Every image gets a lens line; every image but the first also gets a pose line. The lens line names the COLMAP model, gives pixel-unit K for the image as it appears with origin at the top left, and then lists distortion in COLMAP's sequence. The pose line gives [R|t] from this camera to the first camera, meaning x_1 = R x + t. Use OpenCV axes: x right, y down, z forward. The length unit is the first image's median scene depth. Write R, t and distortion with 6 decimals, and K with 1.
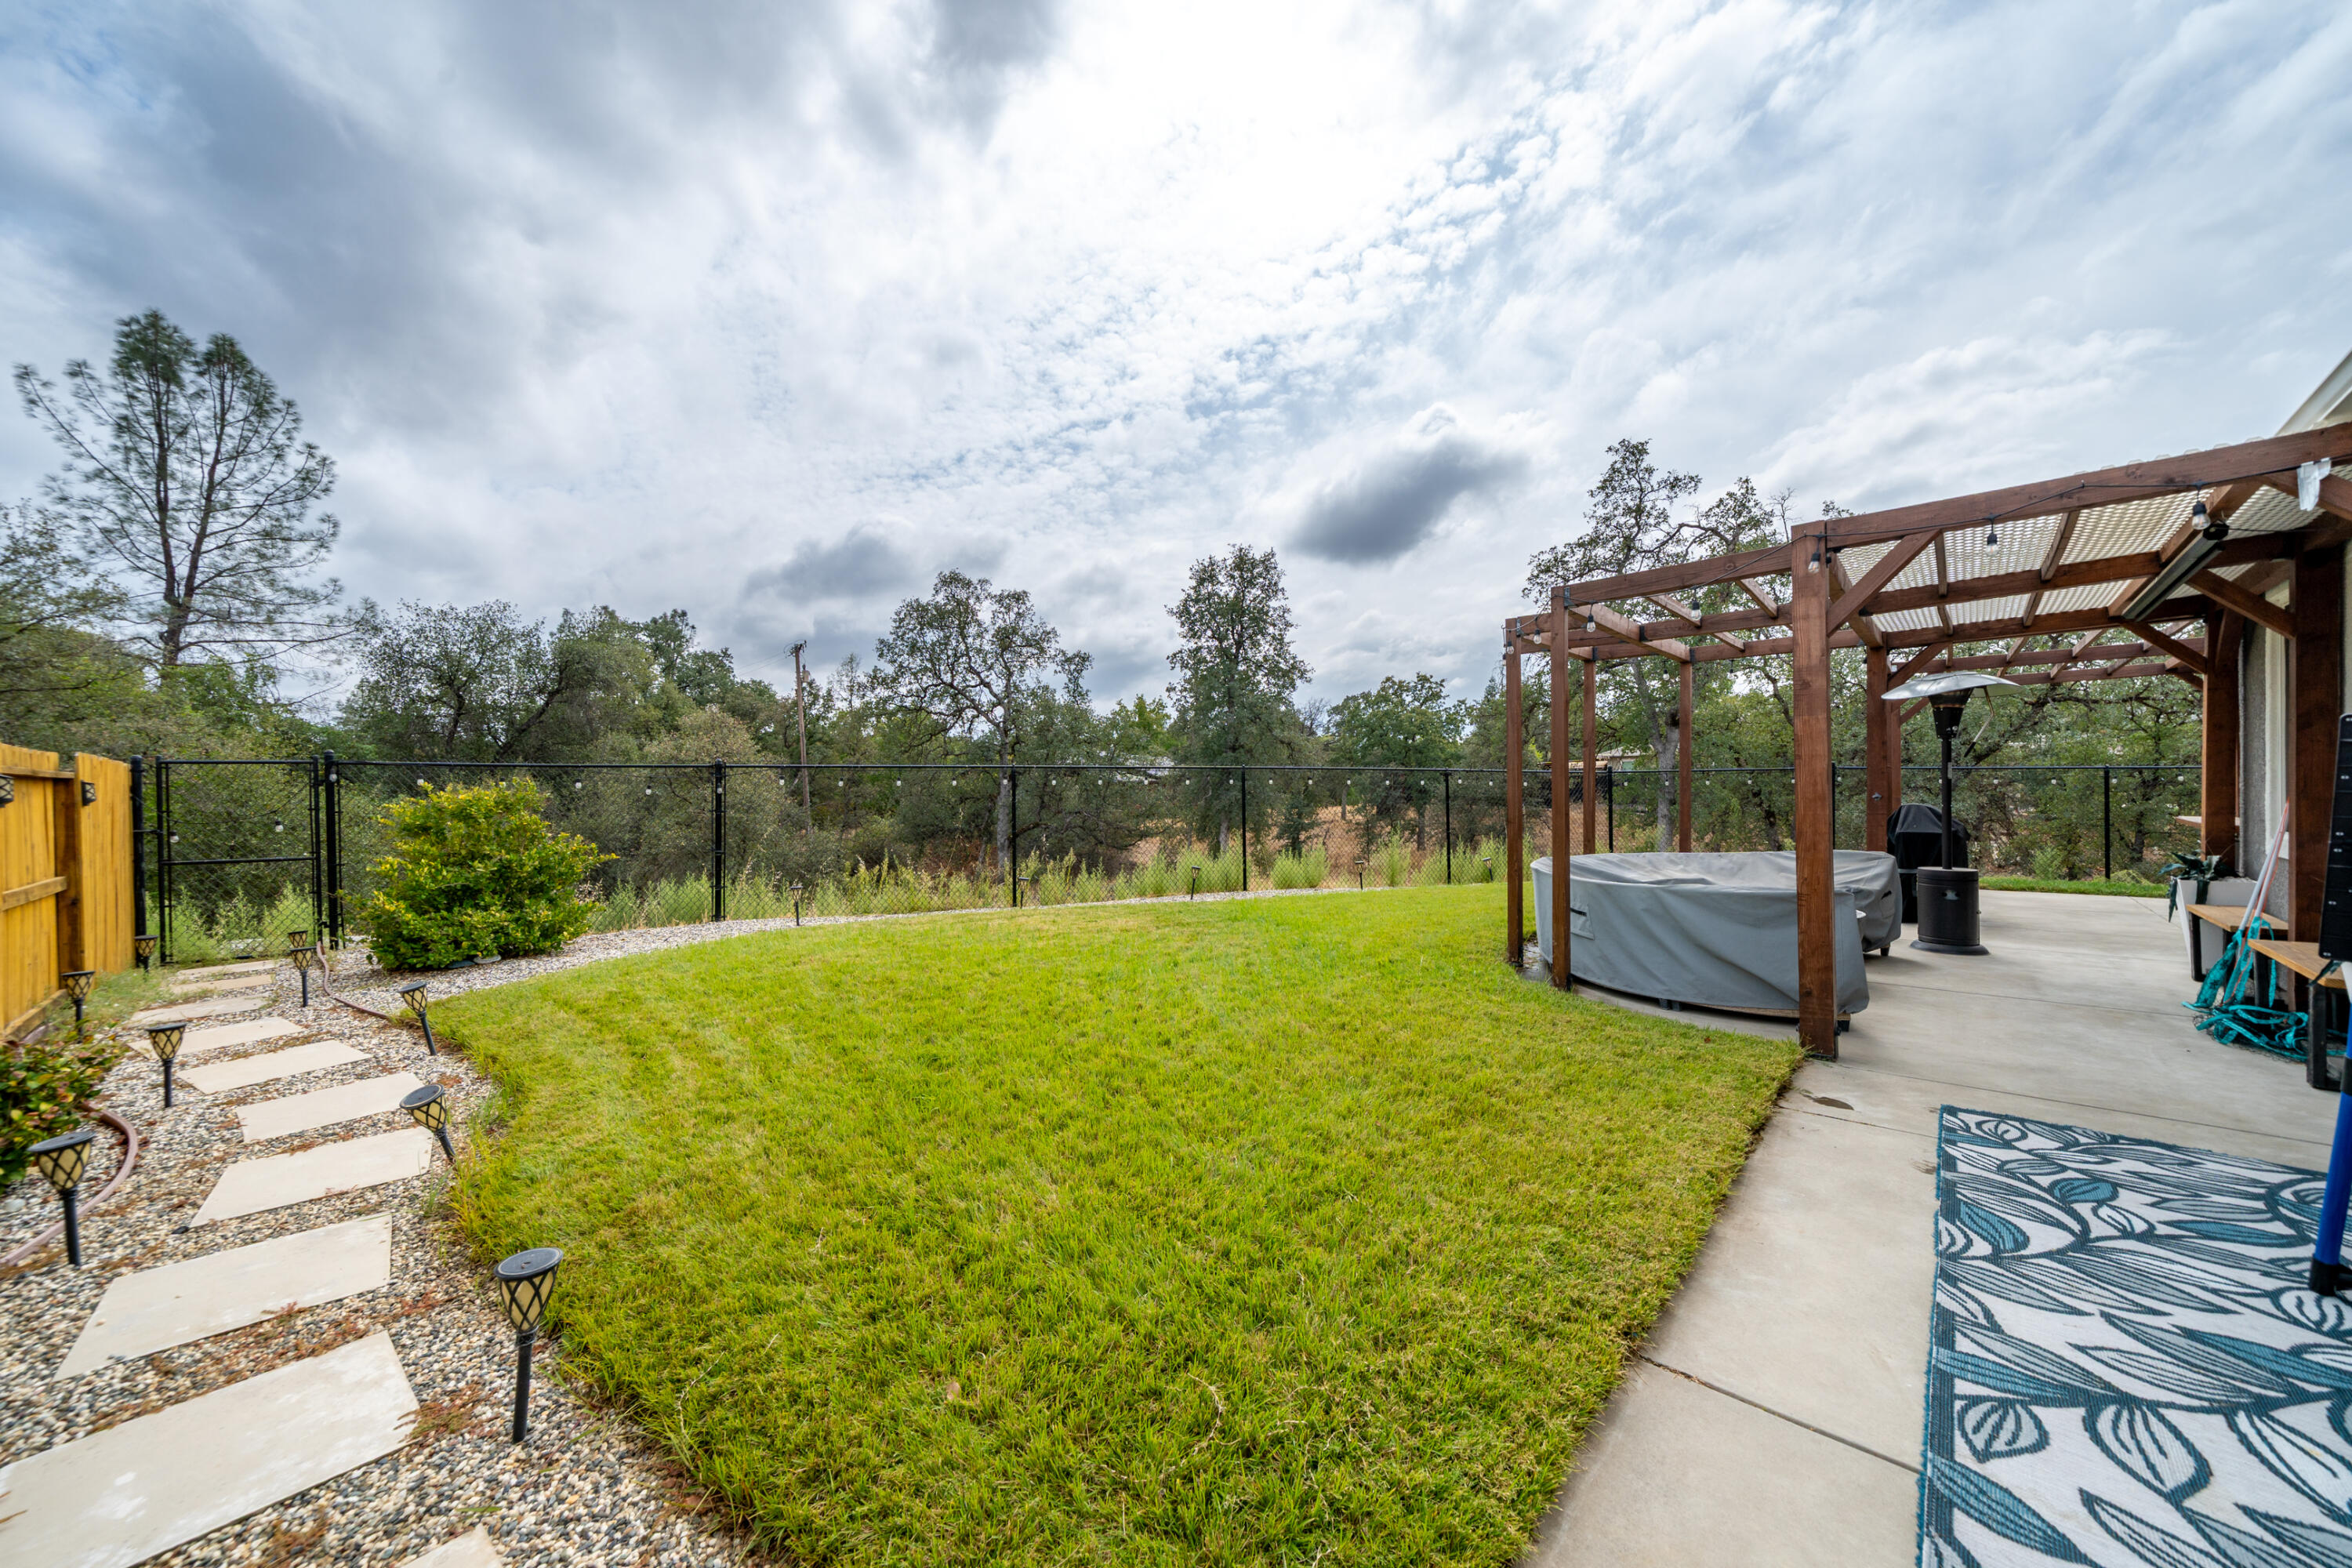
lens RADIAL K [[806.1, 0, 1168.2], [0, 806.1, 789.8], [0, 0, 1]] dist [-0.014687, 0.000194]
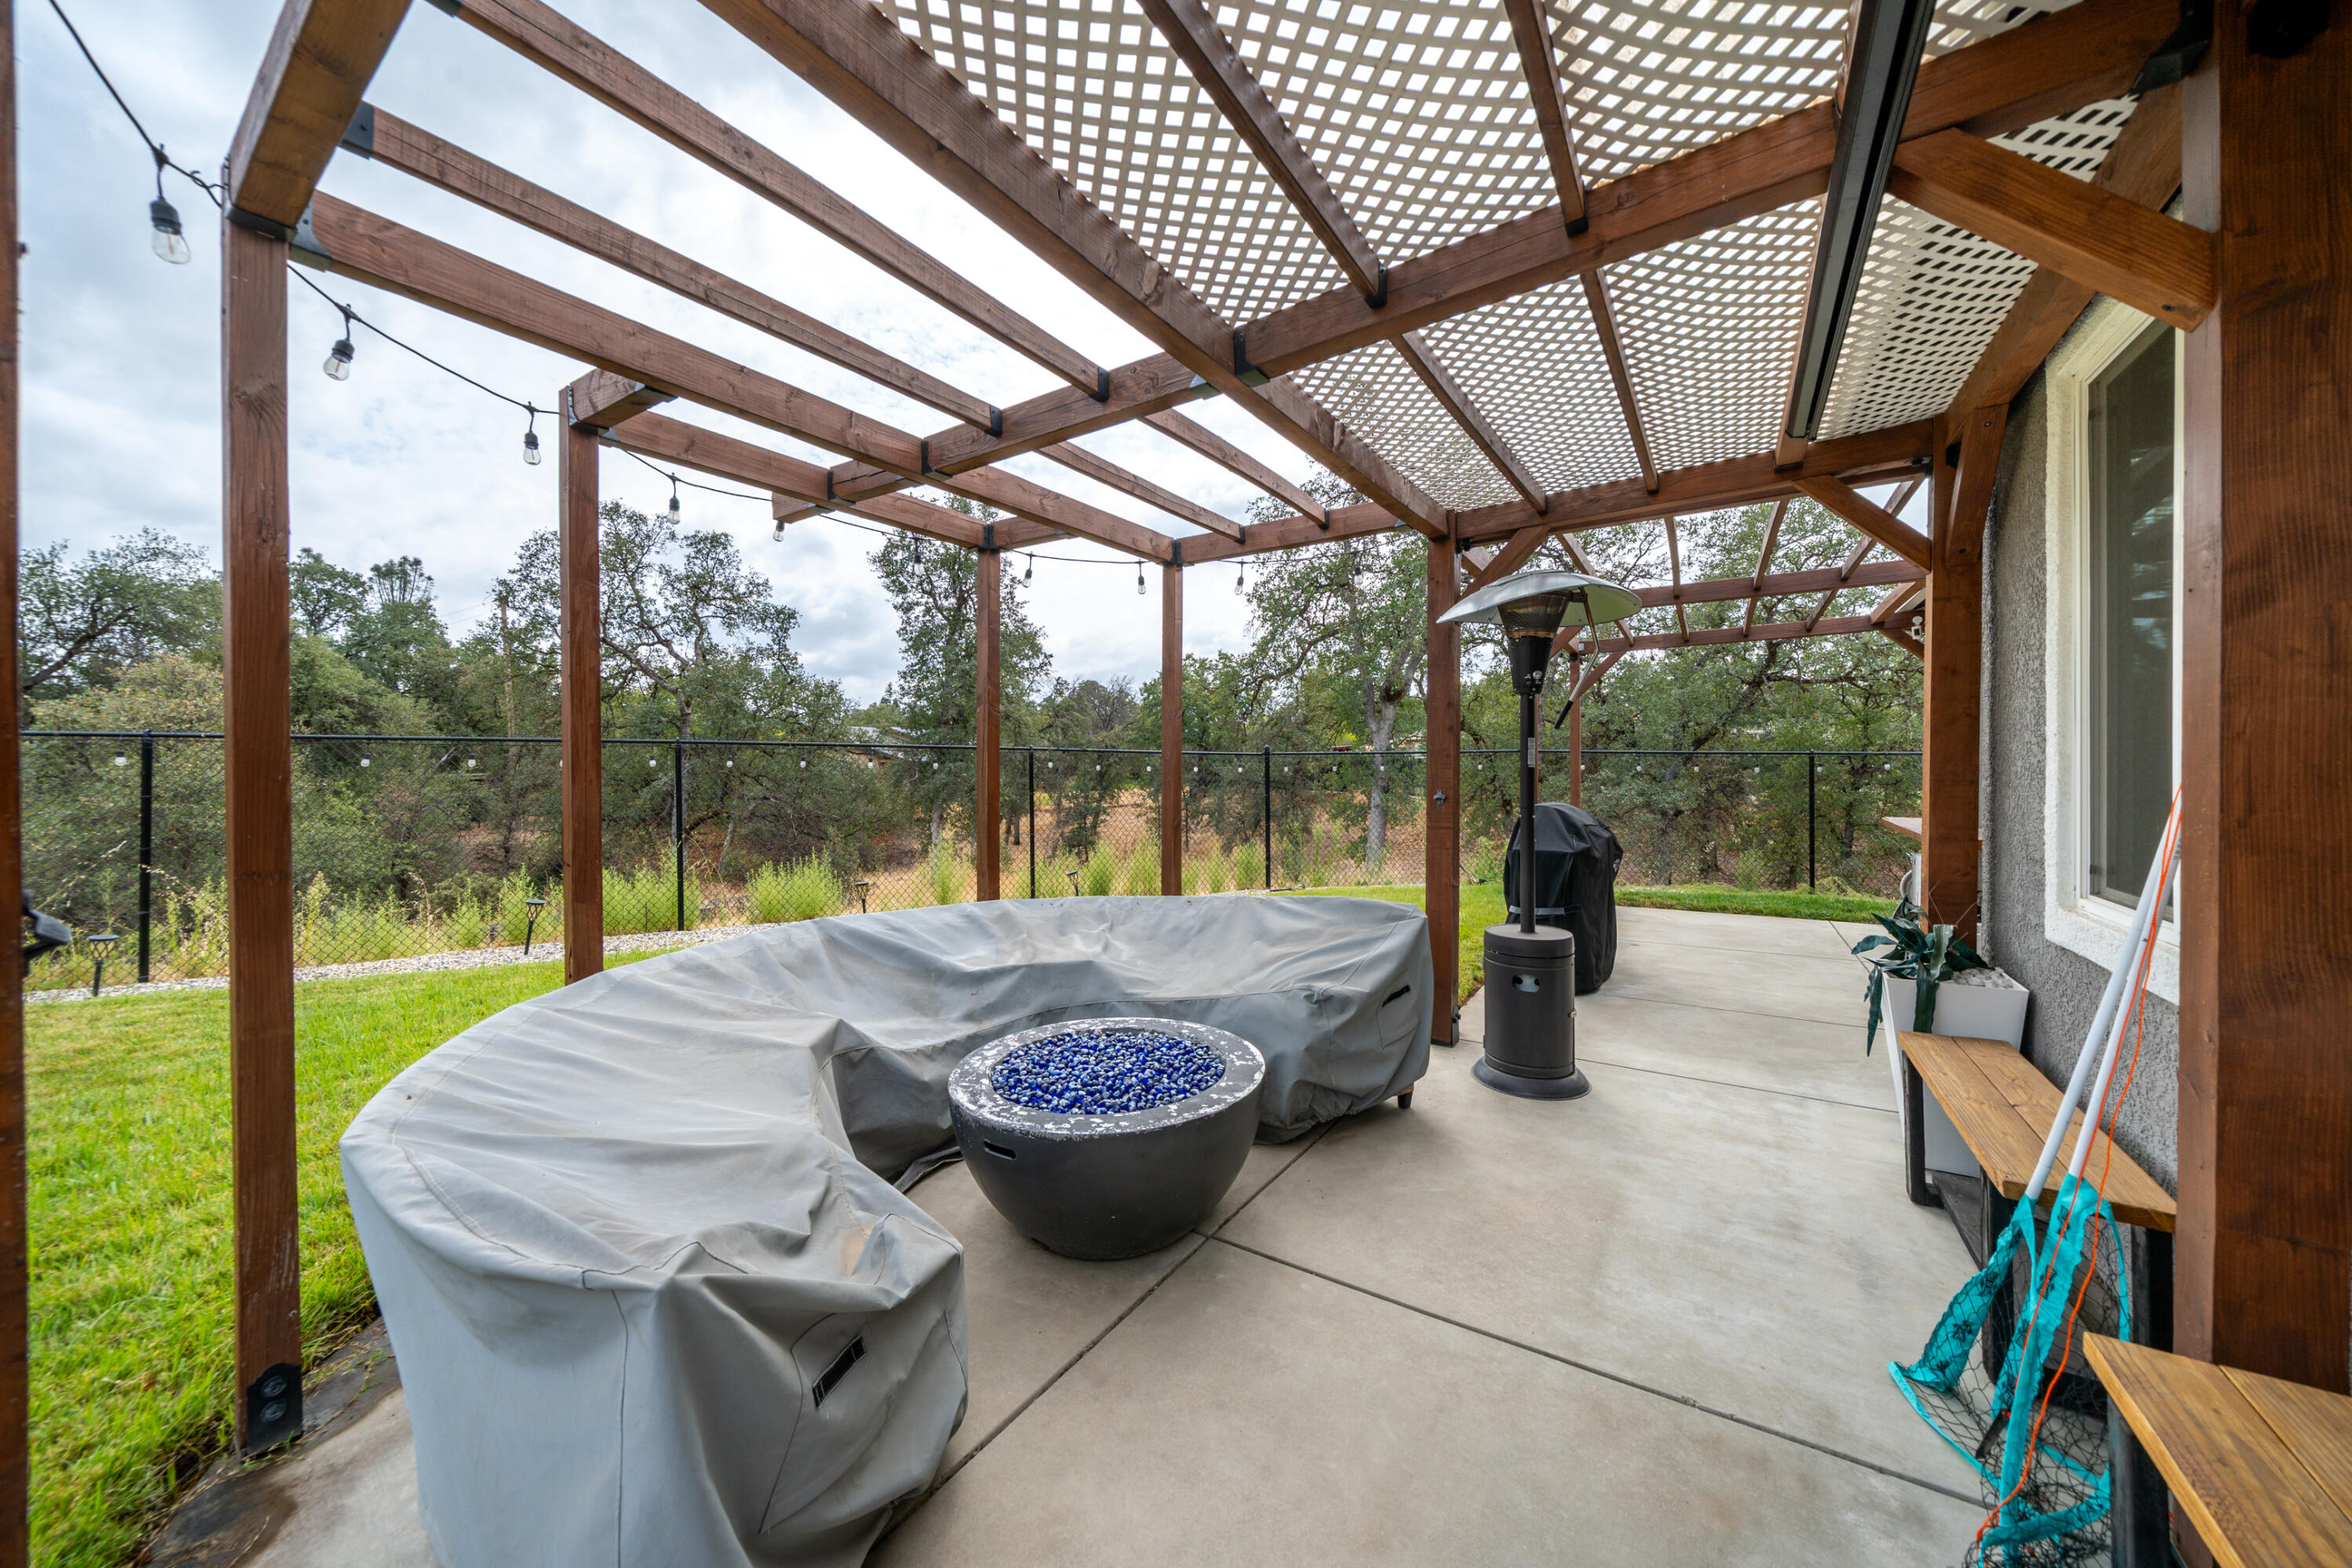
lens RADIAL K [[812.7, 0, 1167.9], [0, 812.7, 771.7], [0, 0, 1]] dist [-0.013365, 0.000240]
pose [[0.983582, 0.003270, 0.180430, 0.411173], [-0.003435, 0.999994, 0.000603, -0.007119], [-0.180427, -0.001213, 0.983588, 0.320823]]
